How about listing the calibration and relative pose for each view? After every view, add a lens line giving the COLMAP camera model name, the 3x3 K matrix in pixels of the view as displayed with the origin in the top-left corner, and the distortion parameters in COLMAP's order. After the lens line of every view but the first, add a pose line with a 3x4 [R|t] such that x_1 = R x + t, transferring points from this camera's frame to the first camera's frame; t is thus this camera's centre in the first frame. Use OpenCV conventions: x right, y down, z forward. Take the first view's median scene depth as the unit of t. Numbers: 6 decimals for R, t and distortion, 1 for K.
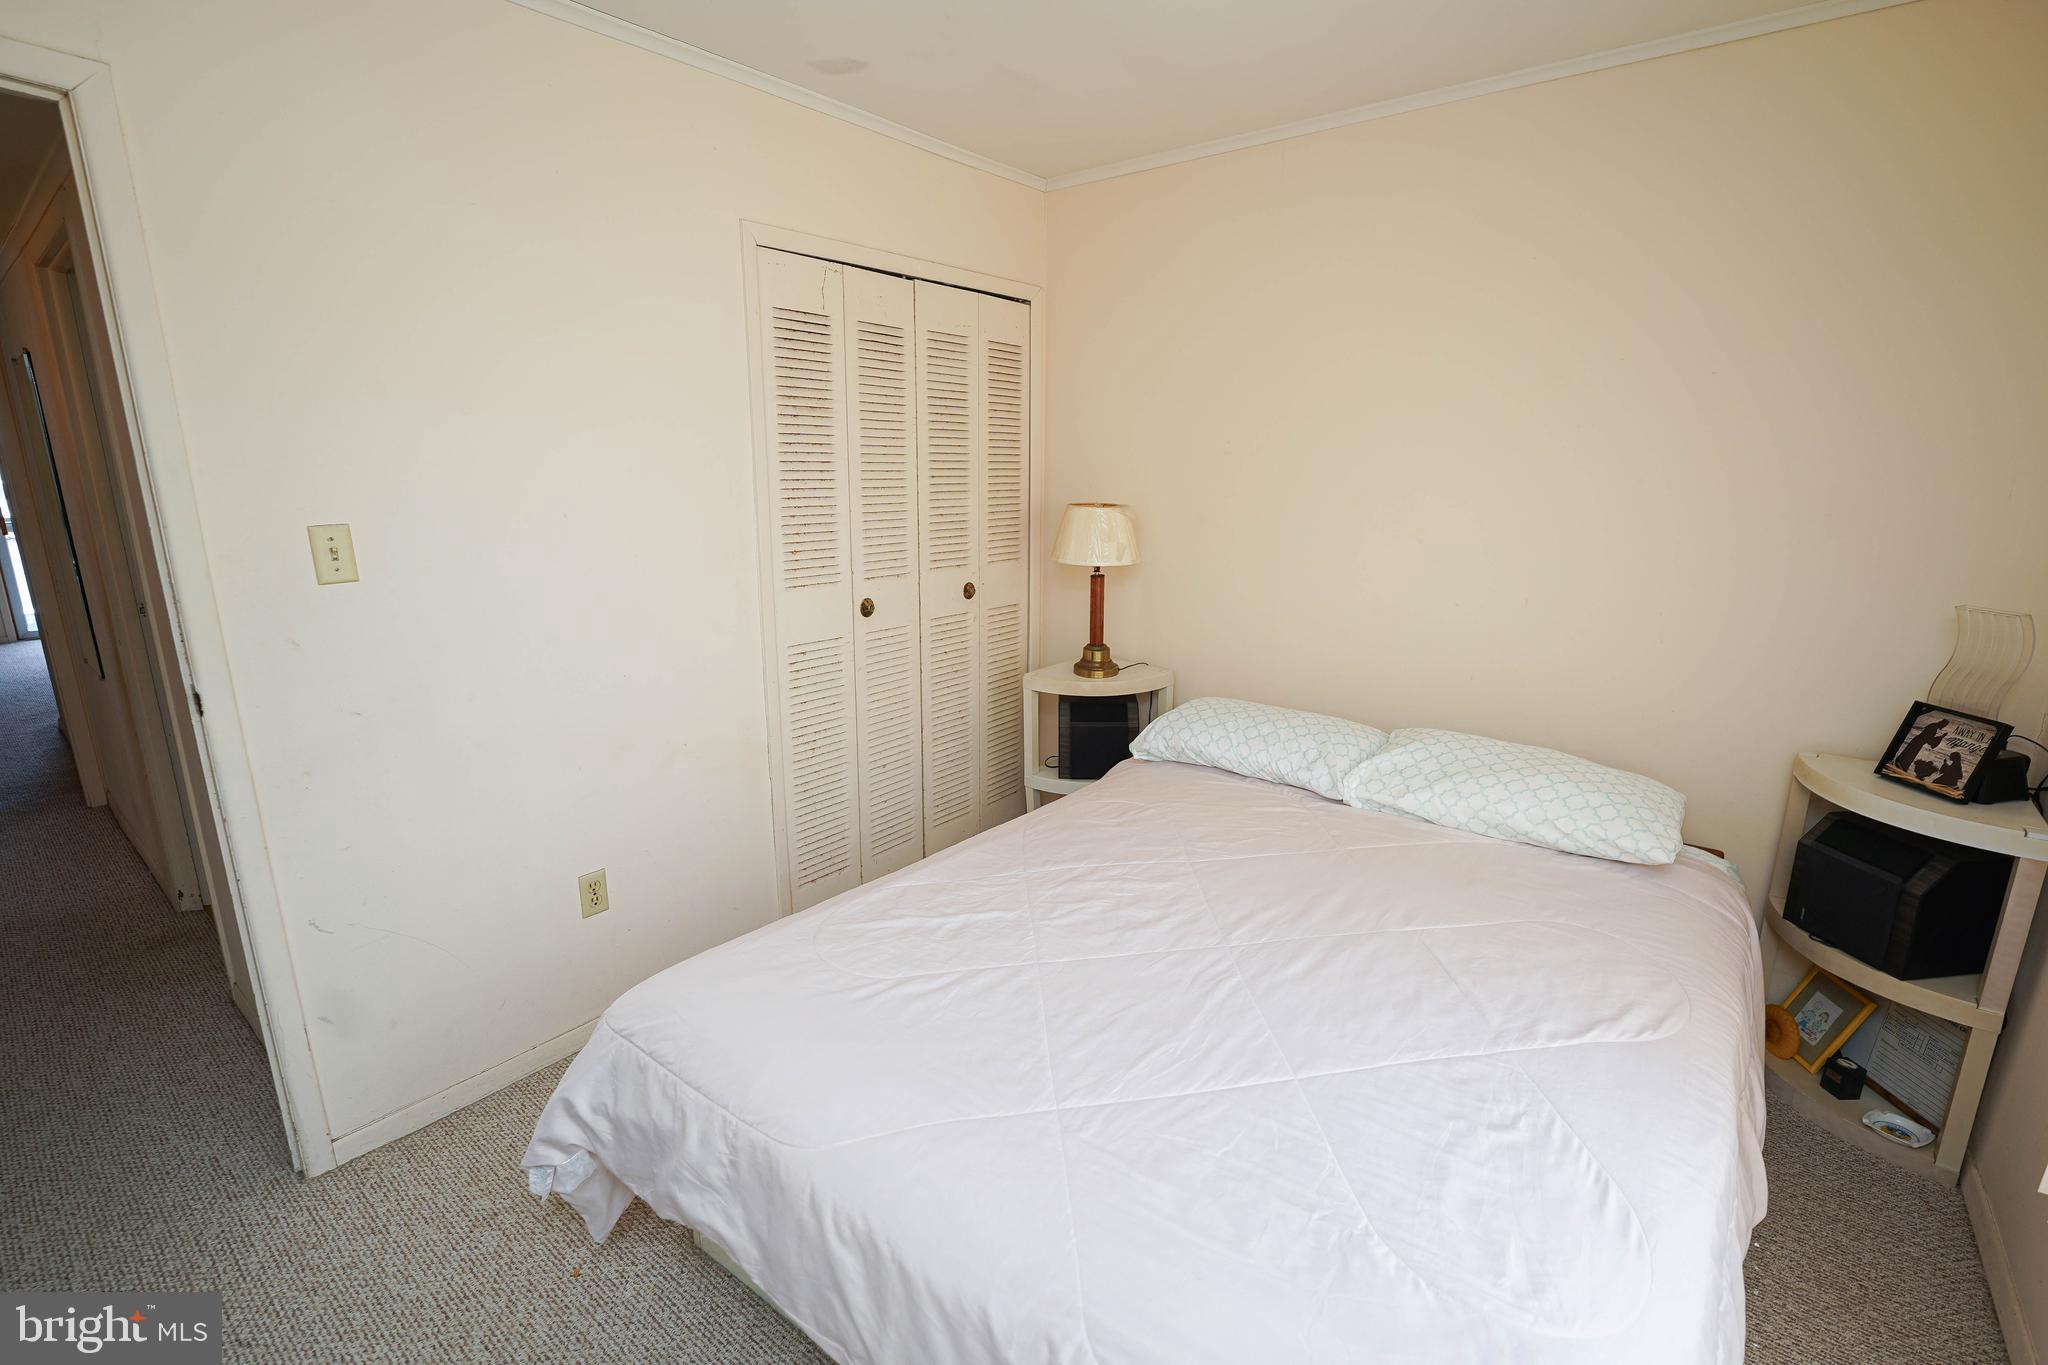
lens RADIAL K [[897.3, 0, 983.5], [0, 897.3, 684.2], [0, 0, 1]] dist [-0.002608, -0.000435]
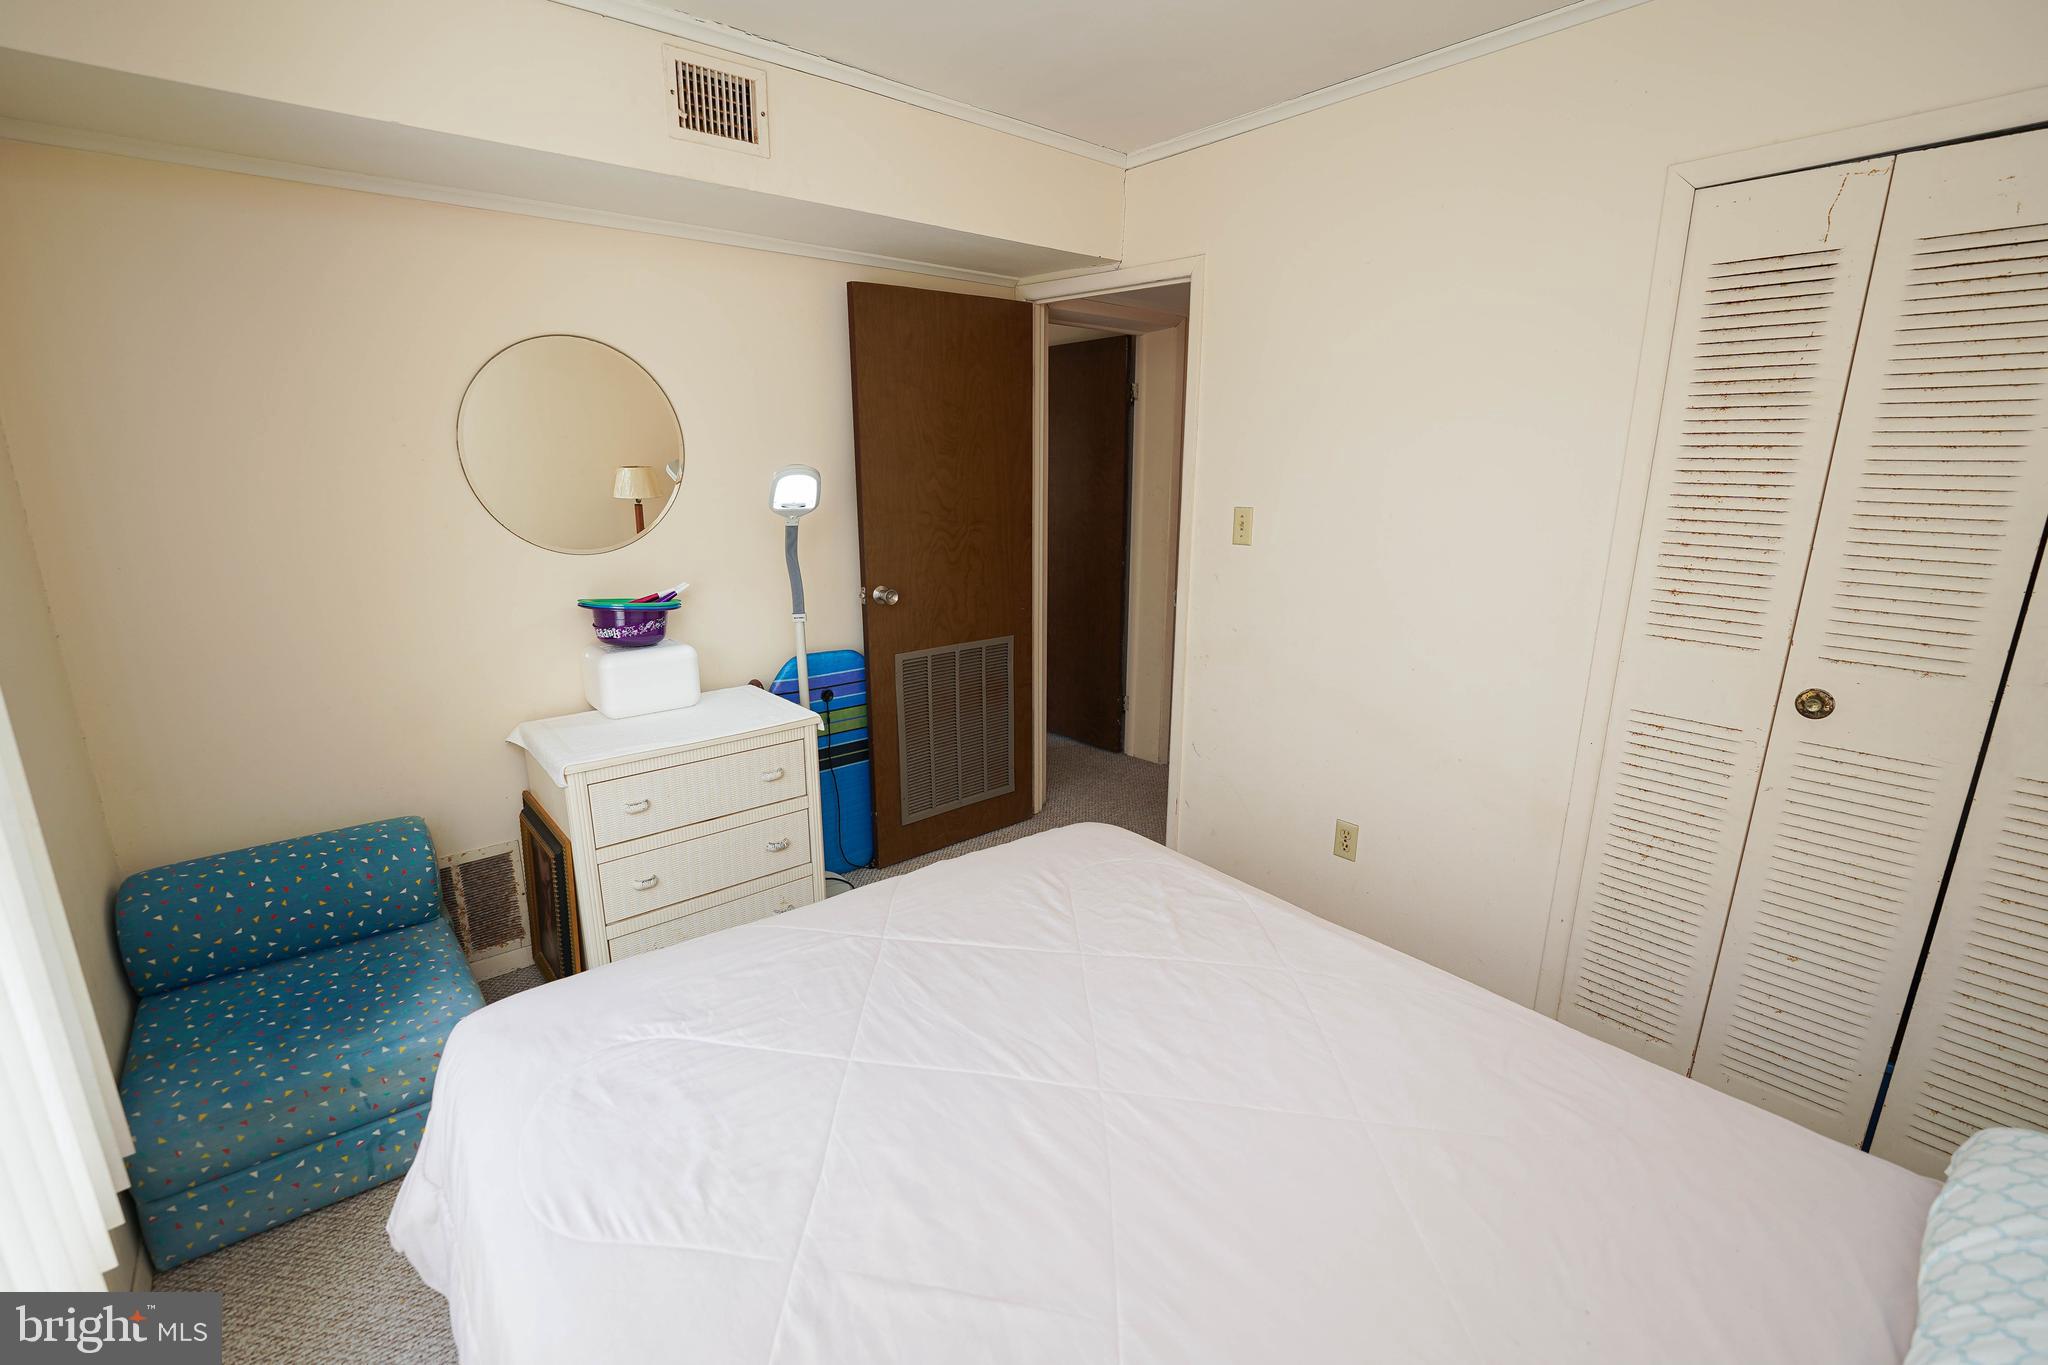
lens RADIAL K [[844.3, 0, 1019.1], [0, 844.3, 681.1], [0, 0, 1]] dist [-0.032480, 0.009059]
pose [[-0.141263, 0.240971, -0.960197, 0.555185], [-0.241660, 0.932187, 0.269494, -0.133923], [0.960024, 0.270110, -0.073450, 0.554643]]
